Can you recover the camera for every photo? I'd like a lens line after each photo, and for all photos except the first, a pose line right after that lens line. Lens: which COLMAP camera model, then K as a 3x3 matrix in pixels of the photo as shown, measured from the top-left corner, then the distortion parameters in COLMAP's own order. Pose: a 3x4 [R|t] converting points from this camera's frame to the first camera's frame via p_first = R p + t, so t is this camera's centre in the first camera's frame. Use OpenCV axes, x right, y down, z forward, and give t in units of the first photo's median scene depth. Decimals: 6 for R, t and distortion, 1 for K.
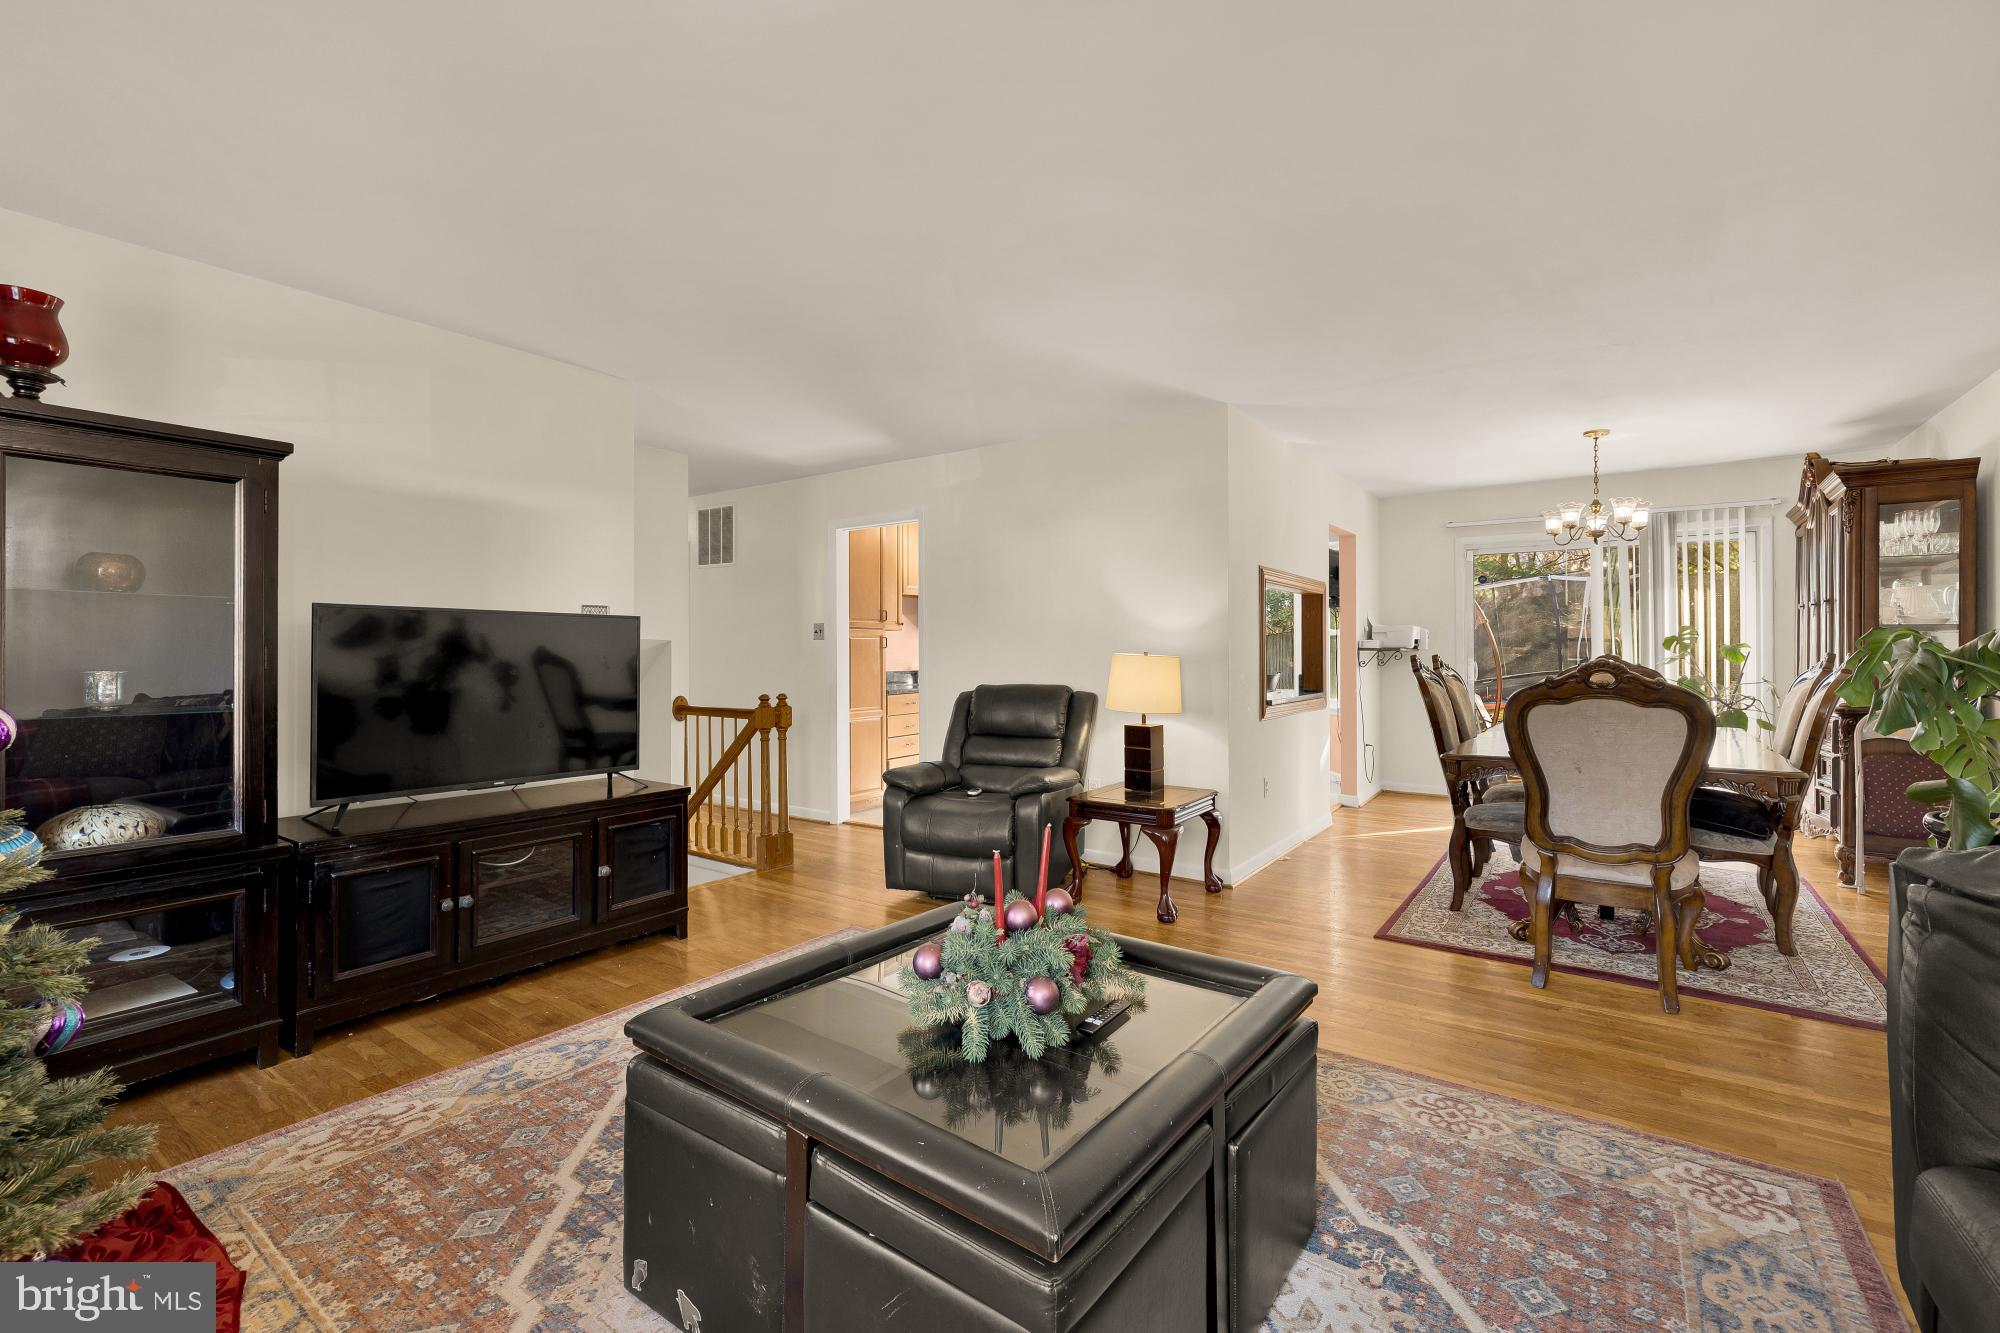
lens RADIAL K [[847.7, 0, 1009.7], [0, 847.7, 648.1], [0, 0, 1]] dist [-0.001834, 0.000583]
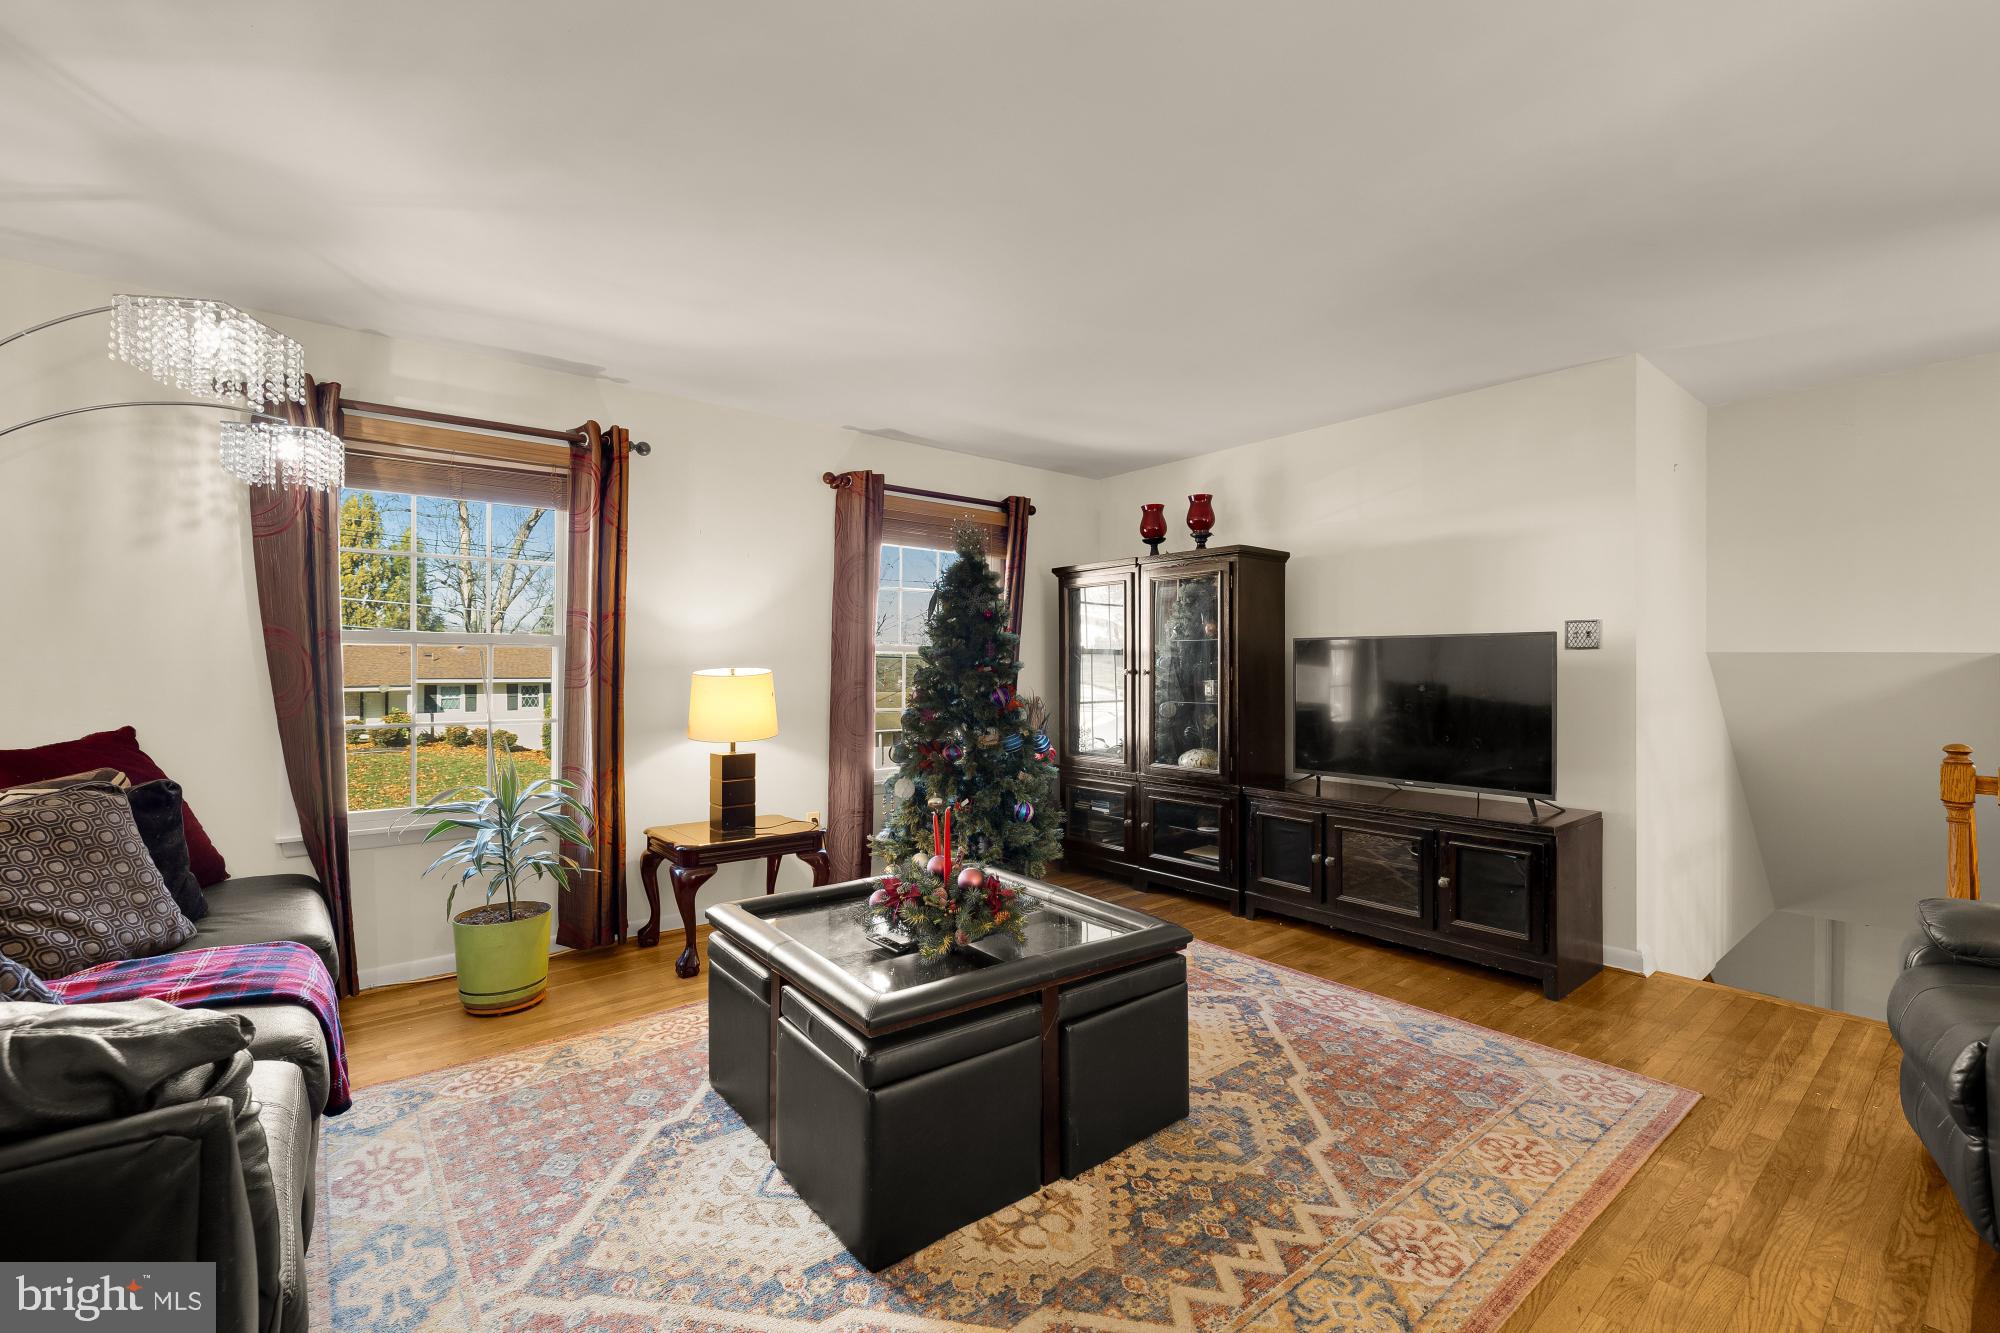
lens RADIAL K [[847.7, 0, 997.2], [0, 847.7, 668.2], [0, 0, 1]] dist [-0.001834, 0.000583]
pose [[-0.267145, -0.004860, -0.963644, 0.928904], [0.004703, 0.999969, -0.006346, 0.007322], [0.963645, -0.006227, -0.267113, 1.044493]]
